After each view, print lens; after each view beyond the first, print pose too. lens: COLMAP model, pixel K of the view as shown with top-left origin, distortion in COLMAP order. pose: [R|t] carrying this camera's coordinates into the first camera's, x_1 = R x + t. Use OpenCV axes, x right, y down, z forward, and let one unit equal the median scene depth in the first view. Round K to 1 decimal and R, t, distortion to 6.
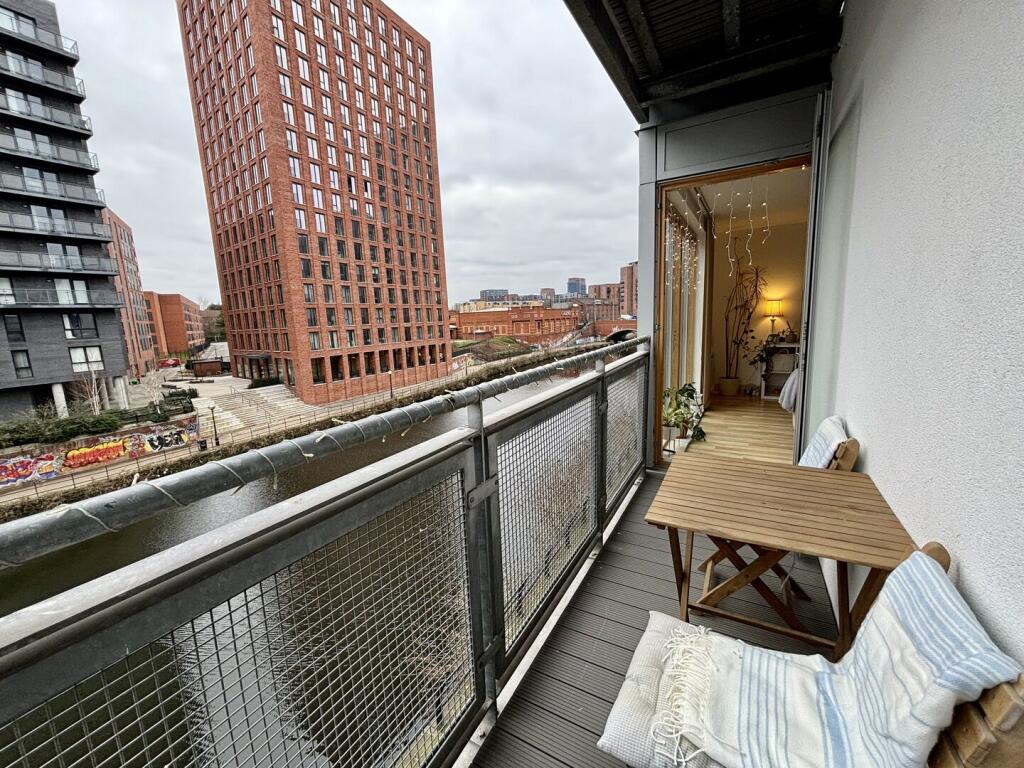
lens RADIAL K [[411.2, 0, 505.6], [0, 411.2, 387.0], [0, 0, 1]] dist [-0.003970, 0.000416]
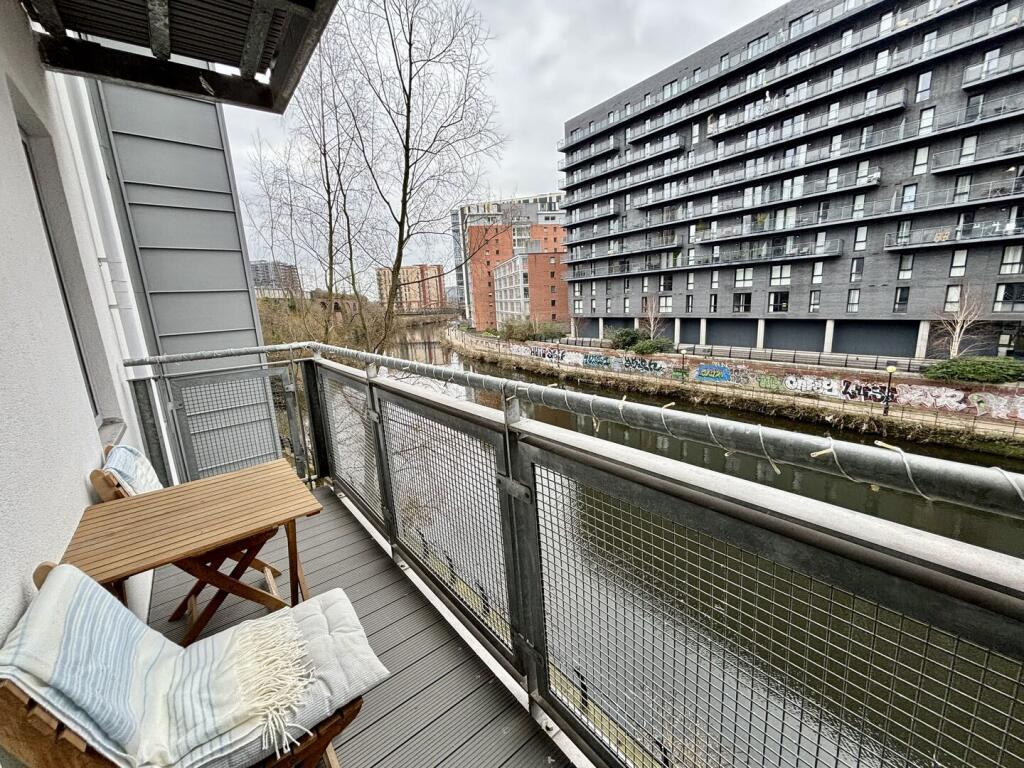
lens RADIAL K [[411.2, 0, 512.2], [0, 411.2, 380.0], [0, 0, 1]] dist [-0.003970, 0.000416]
pose [[-0.347294, 0.248558, -0.904215, 0.784772], [-0.091218, 0.950706, 0.296374, -0.274548], [0.933309, 0.185410, -0.307502, 1.286760]]
